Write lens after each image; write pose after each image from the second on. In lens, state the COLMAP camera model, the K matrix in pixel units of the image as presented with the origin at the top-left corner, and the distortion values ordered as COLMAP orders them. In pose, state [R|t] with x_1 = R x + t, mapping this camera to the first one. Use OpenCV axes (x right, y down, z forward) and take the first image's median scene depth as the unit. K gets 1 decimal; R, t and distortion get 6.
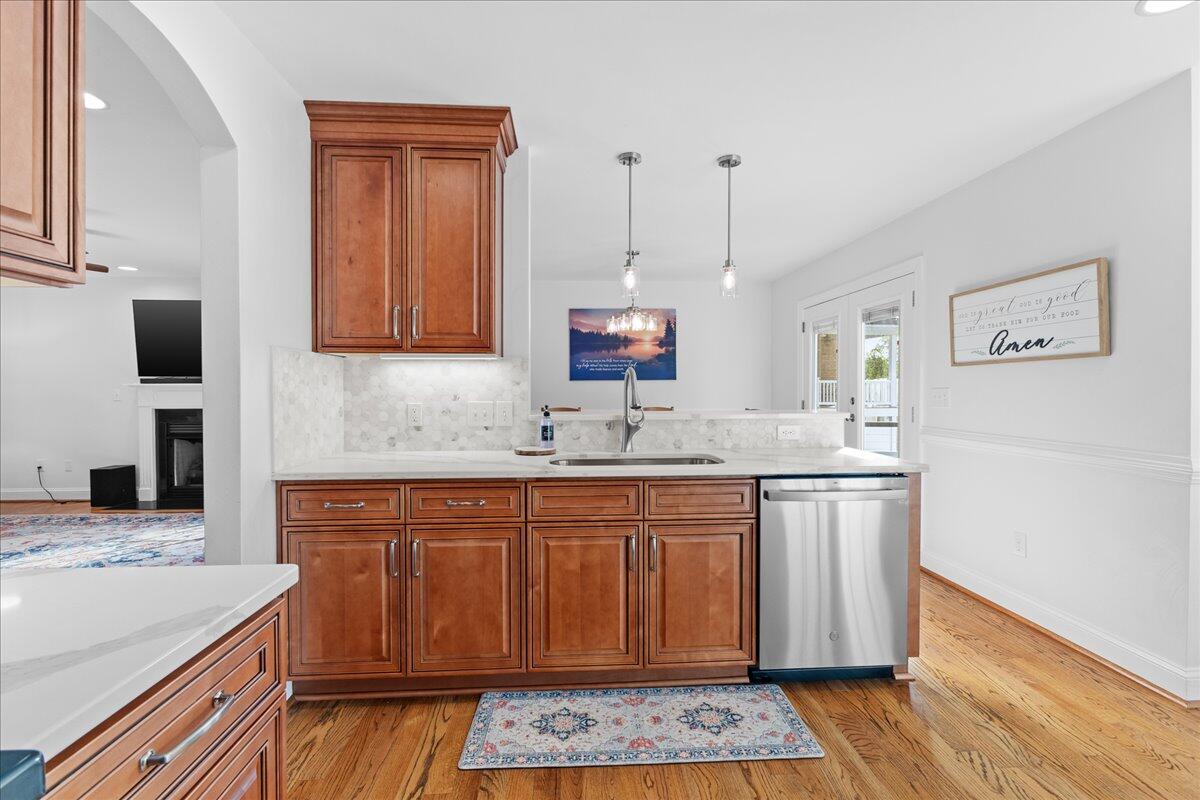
lens RADIAL K [[544.2, 0, 601.6], [0, 544.2, 394.7], [0, 0, 1]] dist [-0.002090, -0.000540]
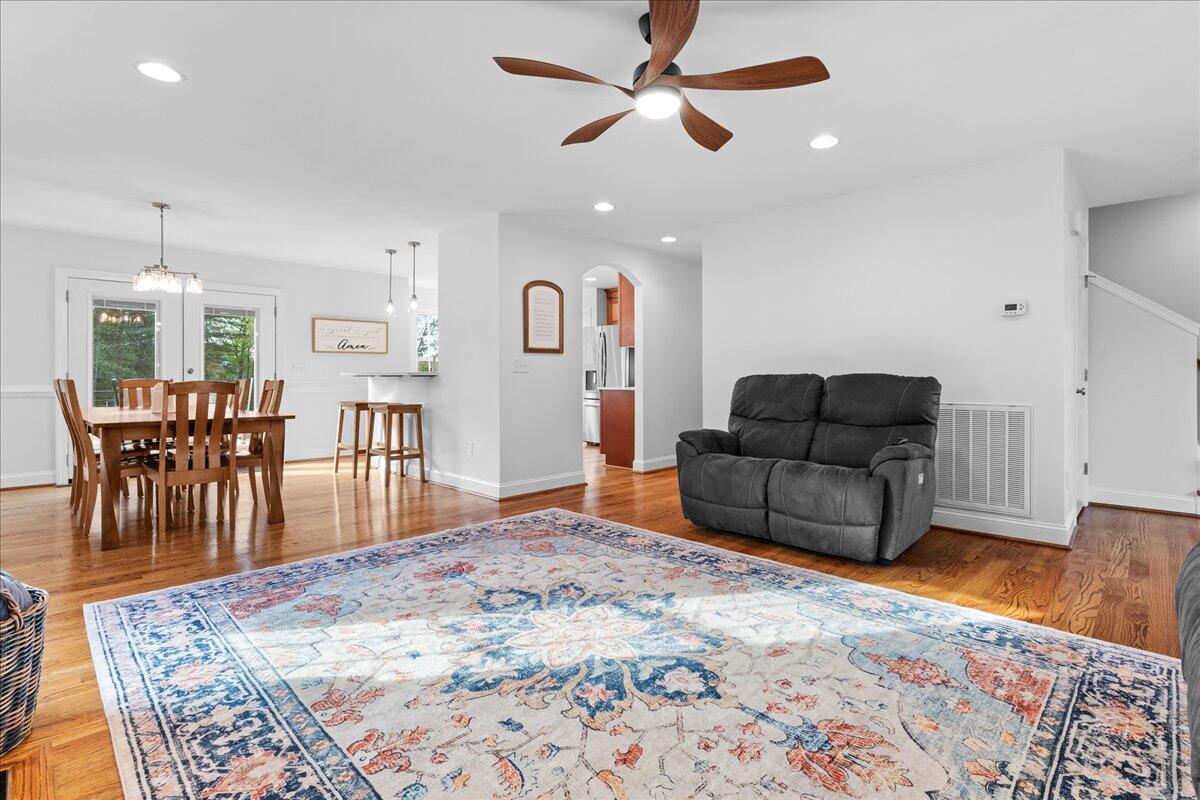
lens RADIAL K [[569.1, 0, 629.6], [0, 569.1, 380.8], [0, 0, 1]] dist [-0.001163, -0.004579]
pose [[-0.690335, -0.001995, 0.723487, -2.007955], [0.010774, 0.999857, 0.013037, 0.046165], [-0.723410, 0.016795, -0.690215, 1.885573]]
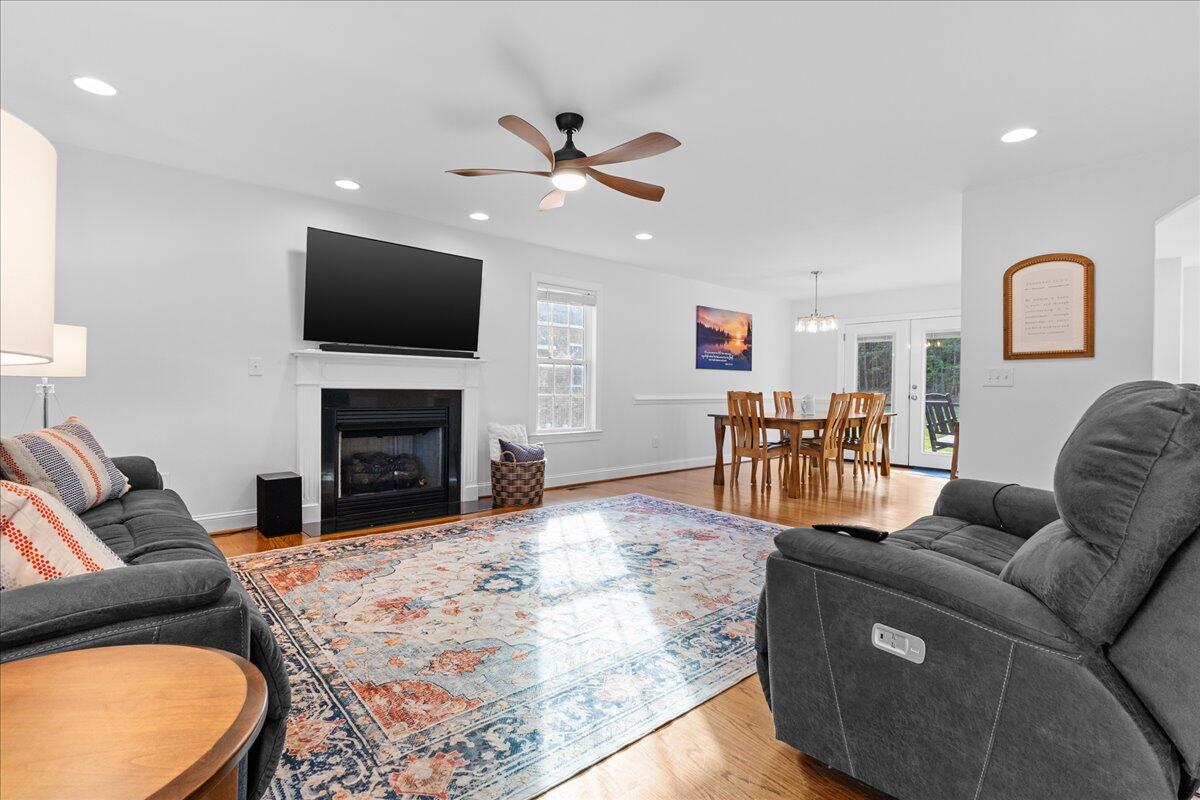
lens RADIAL K [[558.7, 0, 598.9], [0, 558.7, 393.1], [0, 0, 1]] dist [-0.012924, 0.000004]
pose [[0.786402, 0.007608, 0.617668, -2.053578], [-0.006942, 0.999970, -0.003479, 0.066497], [-0.617676, -0.001552, 0.786432, 0.452468]]
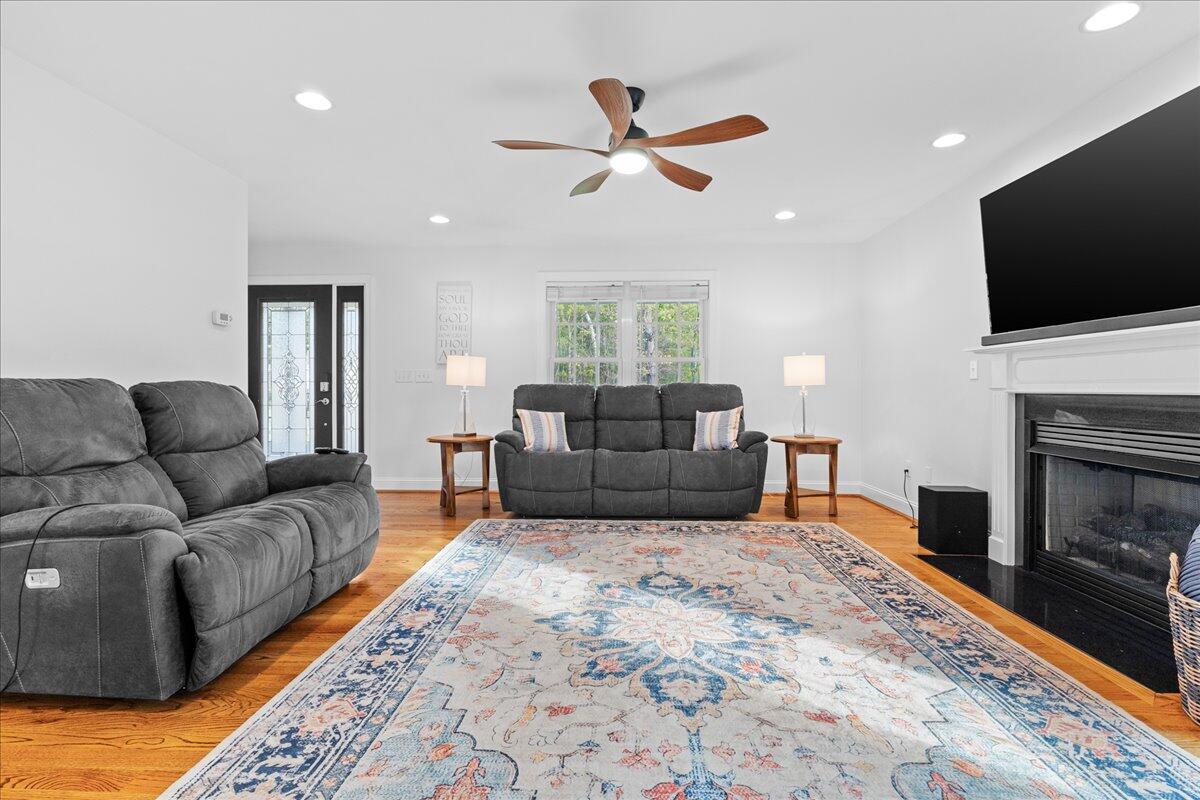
lens RADIAL K [[544.2, 0, 601.6], [0, 544.2, 394.7], [0, 0, 1]] dist [-0.002090, -0.000540]
pose [[-0.096859, 0.010652, -0.995241, -0.531333], [-0.015322, 0.999808, 0.012192, 0.055522], [0.995180, 0.016430, -0.096677, 1.350337]]
